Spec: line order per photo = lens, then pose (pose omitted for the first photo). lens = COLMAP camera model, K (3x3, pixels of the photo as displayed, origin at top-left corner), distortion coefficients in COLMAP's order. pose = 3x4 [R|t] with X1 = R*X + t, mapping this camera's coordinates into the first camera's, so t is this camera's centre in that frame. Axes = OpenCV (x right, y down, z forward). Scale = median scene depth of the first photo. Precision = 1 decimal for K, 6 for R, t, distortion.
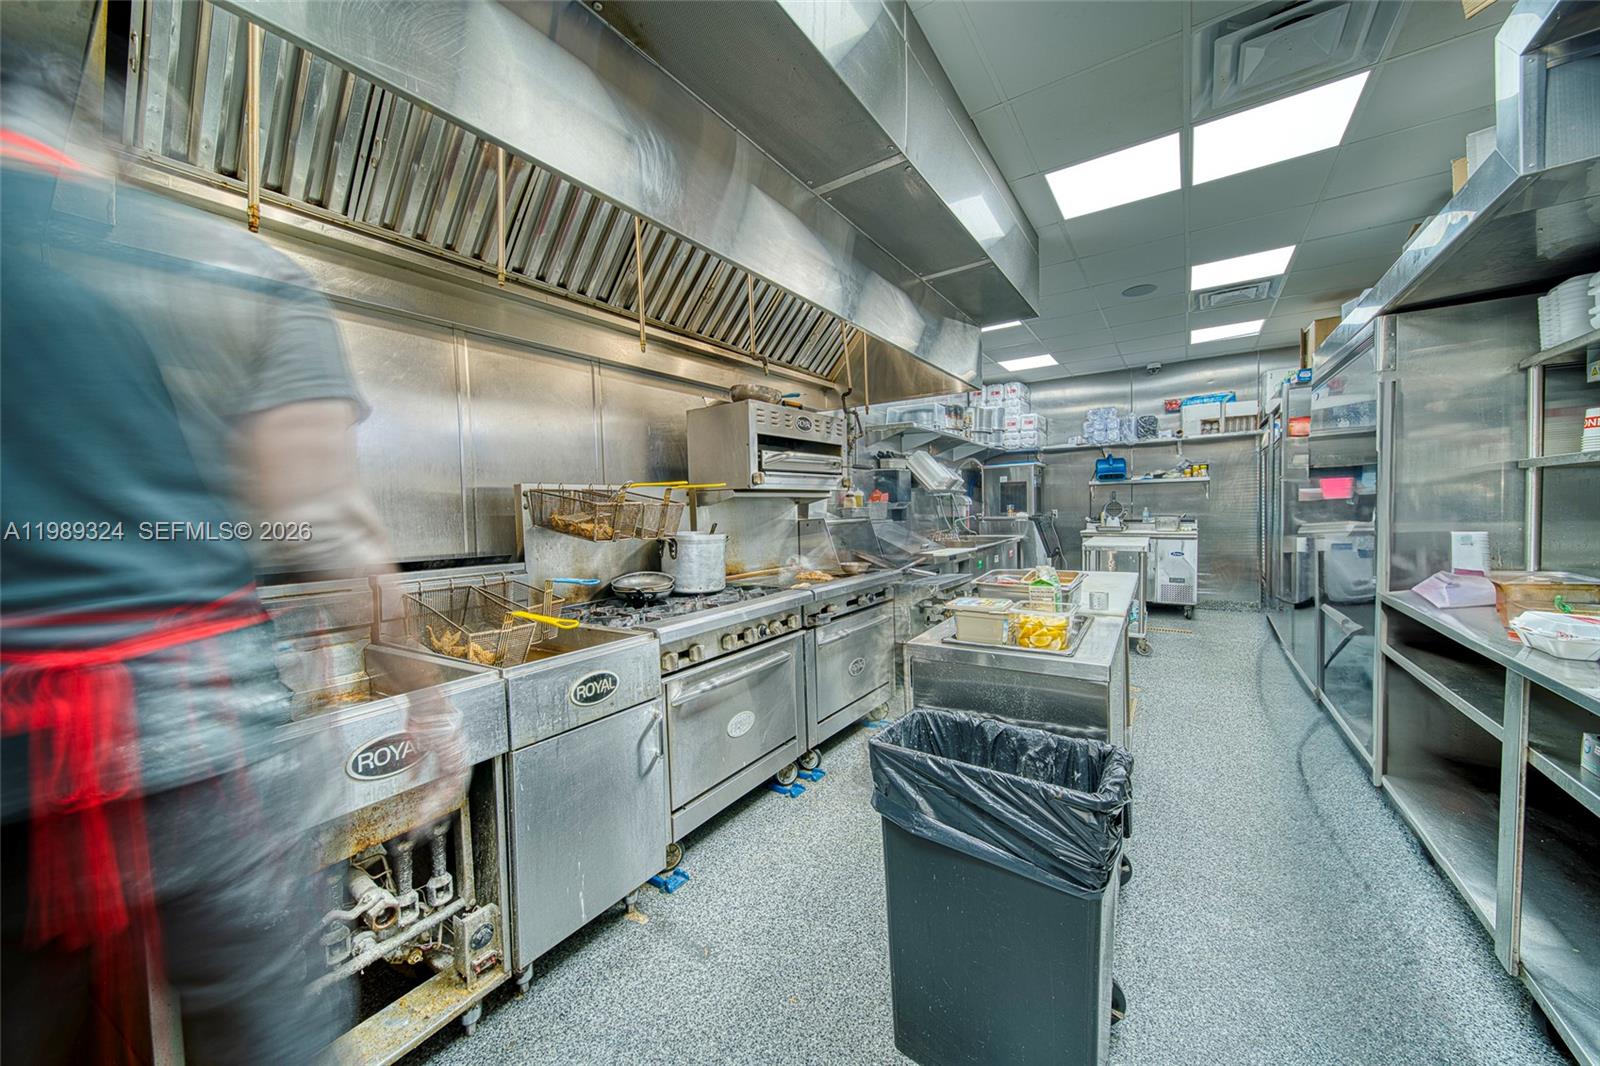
lens RADIAL K [[576.7, 0, 796.9], [0, 576.7, 531.7], [0, 0, 1]] dist [-0.001298, -0.000270]
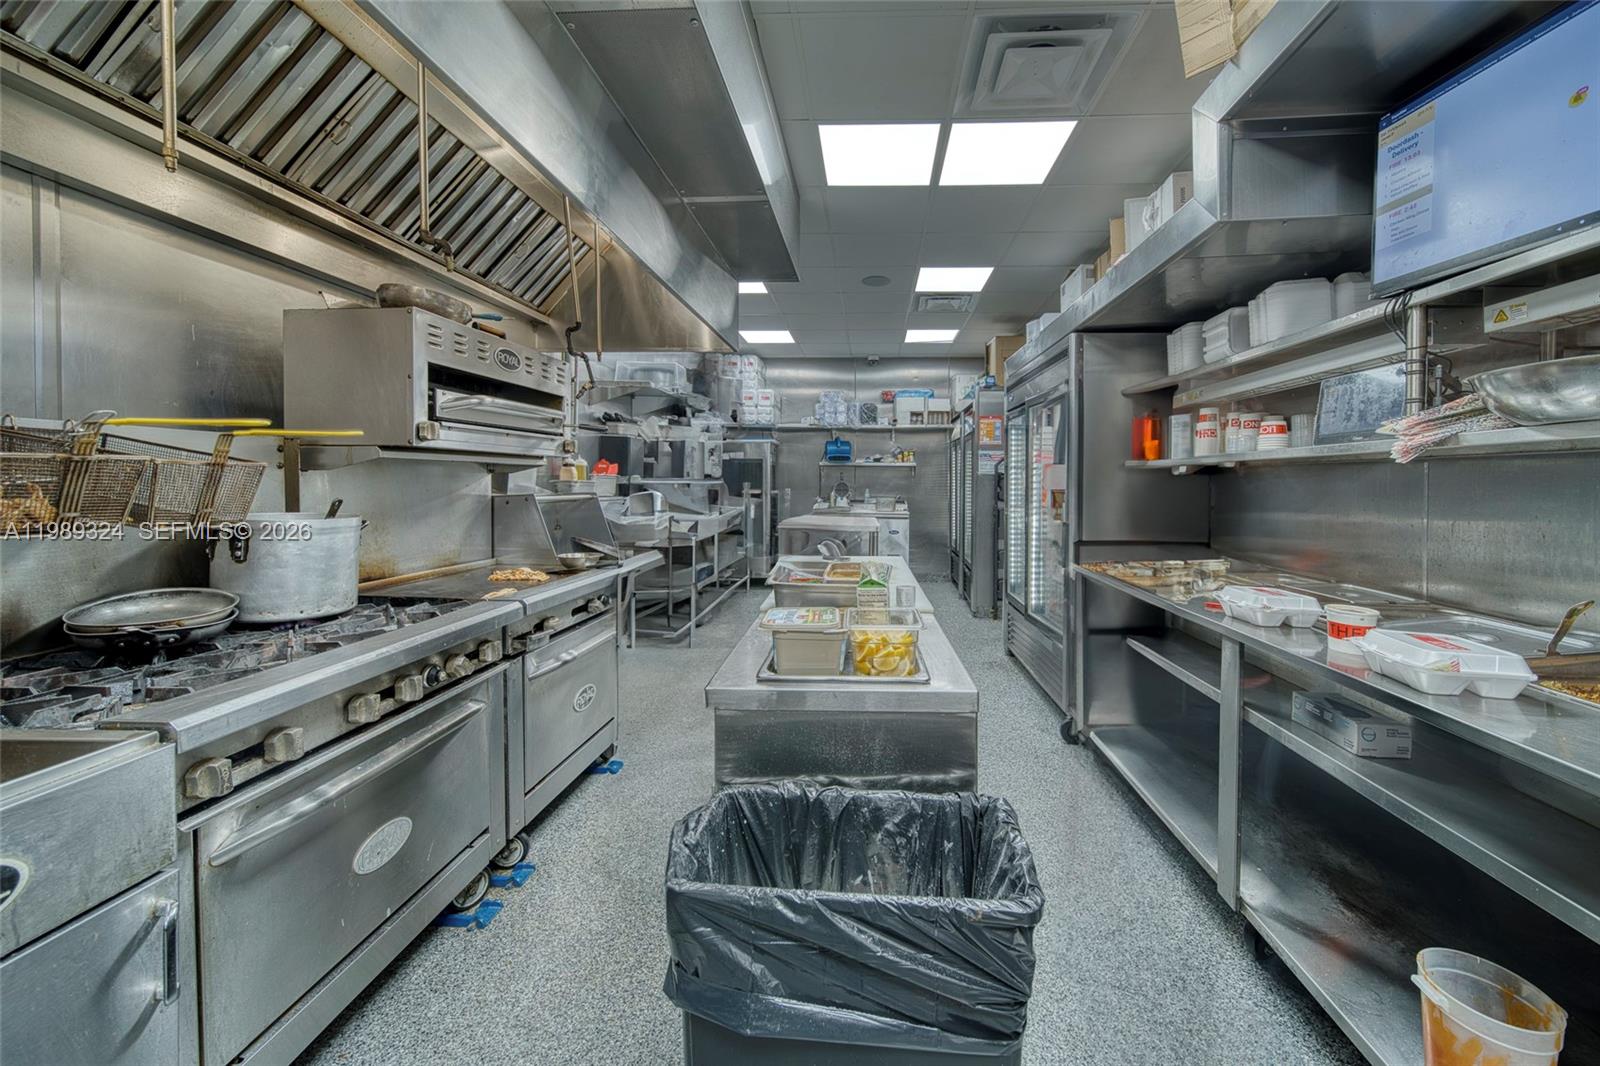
lens RADIAL K [[609.2, 0, 858.7], [0, 609.2, 491.5], [0, 0, 1]] dist [-0.001092, -0.000722]
pose [[0.846825, 0.021342, 0.531443, -0.018514], [-0.005760, 0.999504, -0.030961, -0.005646], [-0.531840, 0.023157, 0.846528, 0.159888]]
